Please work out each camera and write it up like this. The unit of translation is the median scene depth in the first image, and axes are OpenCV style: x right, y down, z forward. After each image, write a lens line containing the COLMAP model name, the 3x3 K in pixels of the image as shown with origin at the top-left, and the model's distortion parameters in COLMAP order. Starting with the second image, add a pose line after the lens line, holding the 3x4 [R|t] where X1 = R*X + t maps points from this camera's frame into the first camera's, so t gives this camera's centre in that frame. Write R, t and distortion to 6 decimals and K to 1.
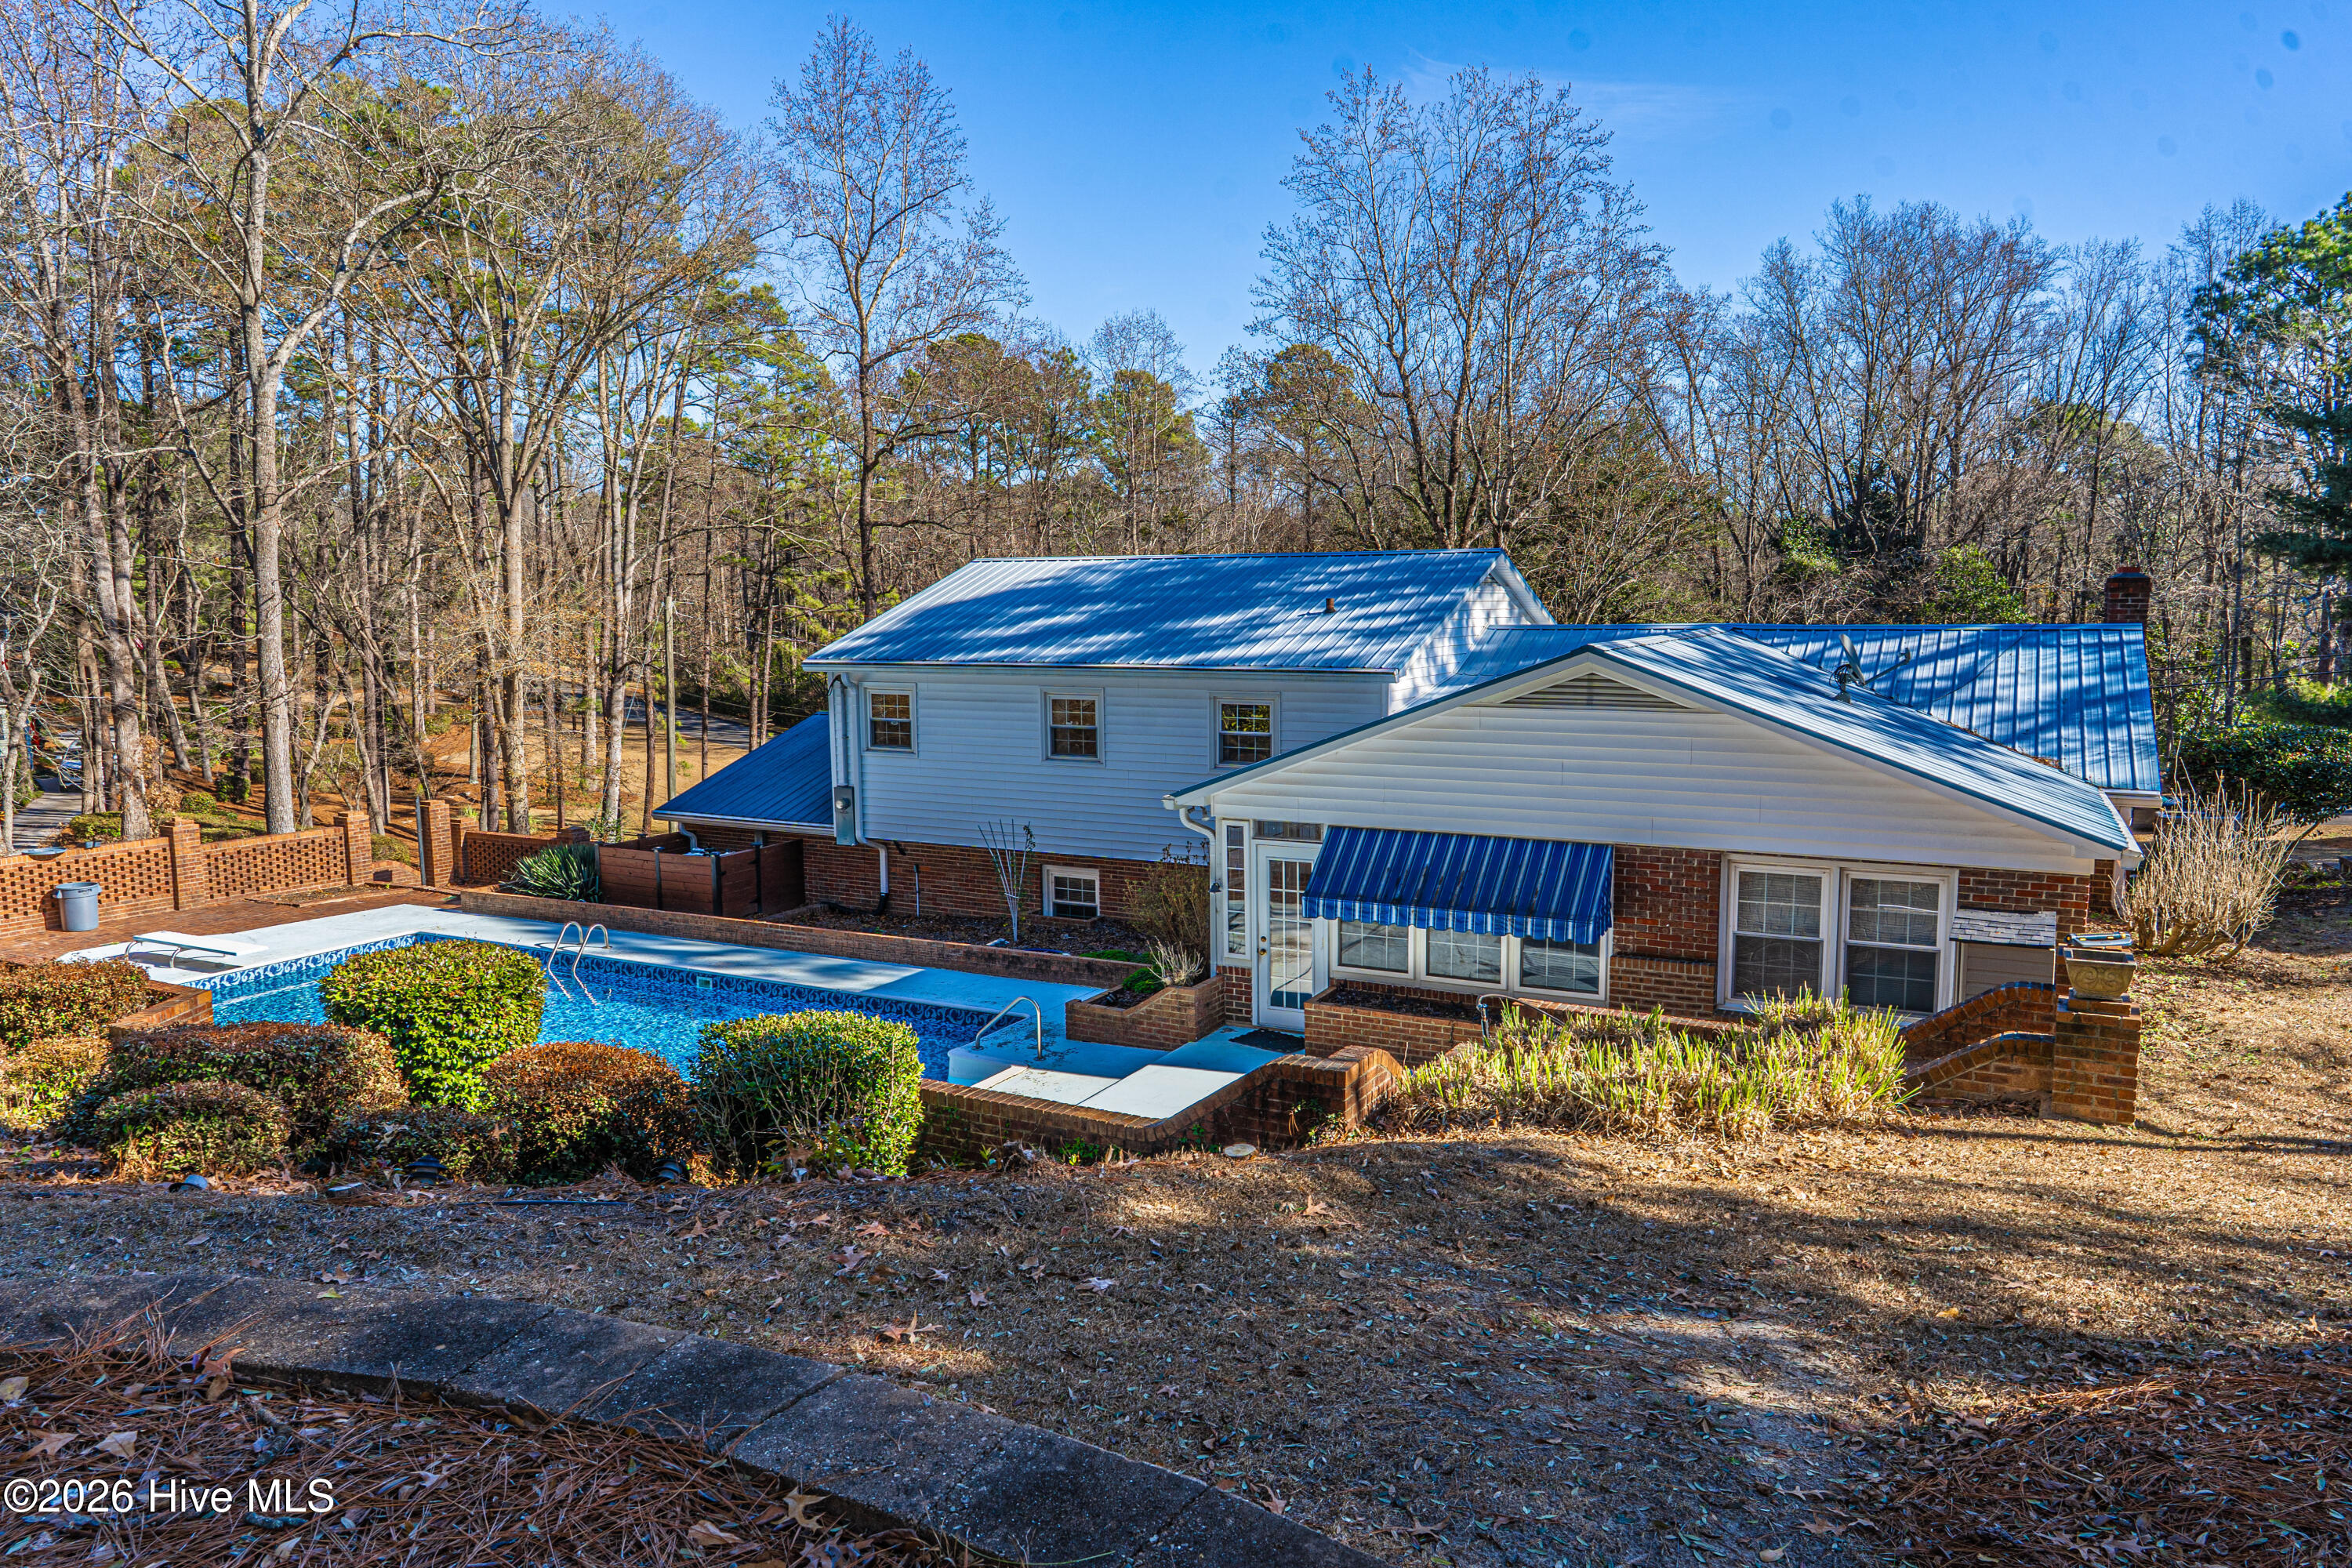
lens RADIAL K [[1562.9, 0, 1193.9], [0, 1562.9, 785.1], [0, 0, 1]] dist [-0.000050, 0.004230]
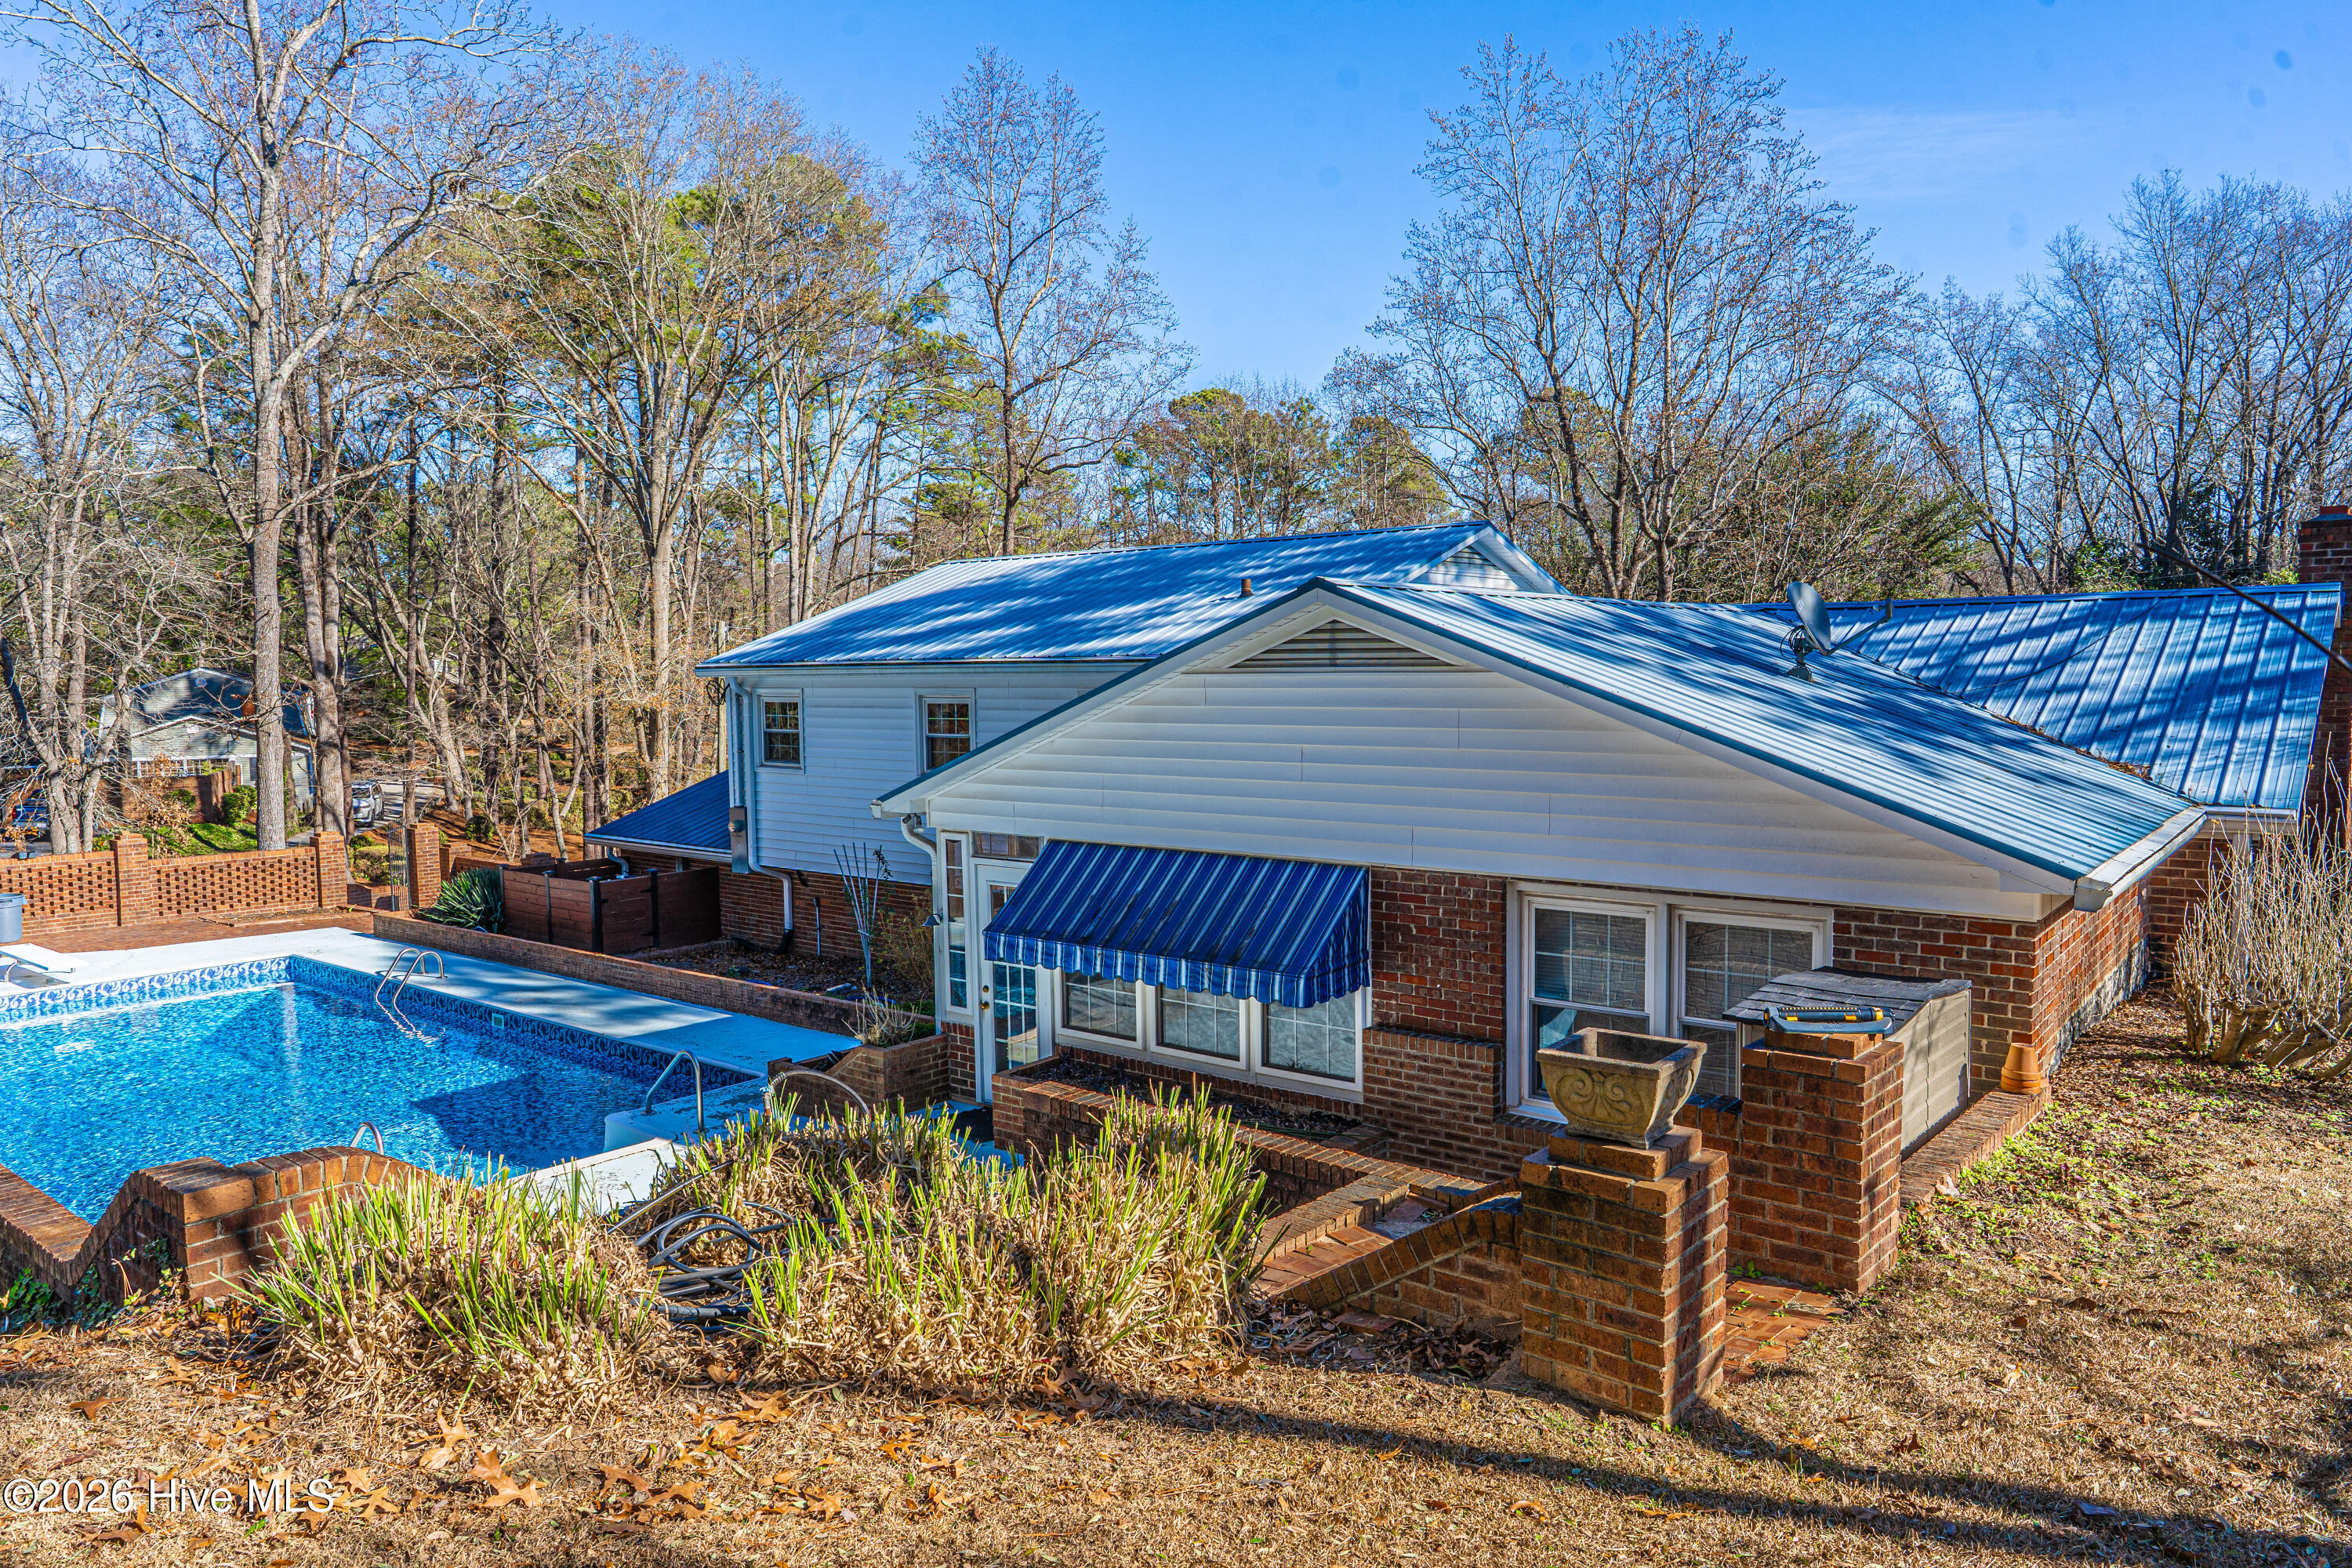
lens RADIAL K [[1562.9, 0, 1162.1], [0, 1562.9, 783.9], [0, 0, 1]] dist [-0.000050, 0.004230]
pose [[0.979488, 0.010374, -0.201236, 0.227751], [-0.018529, 0.999080, -0.038682, 0.021240], [0.200650, 0.041617, 0.978779, 0.213933]]
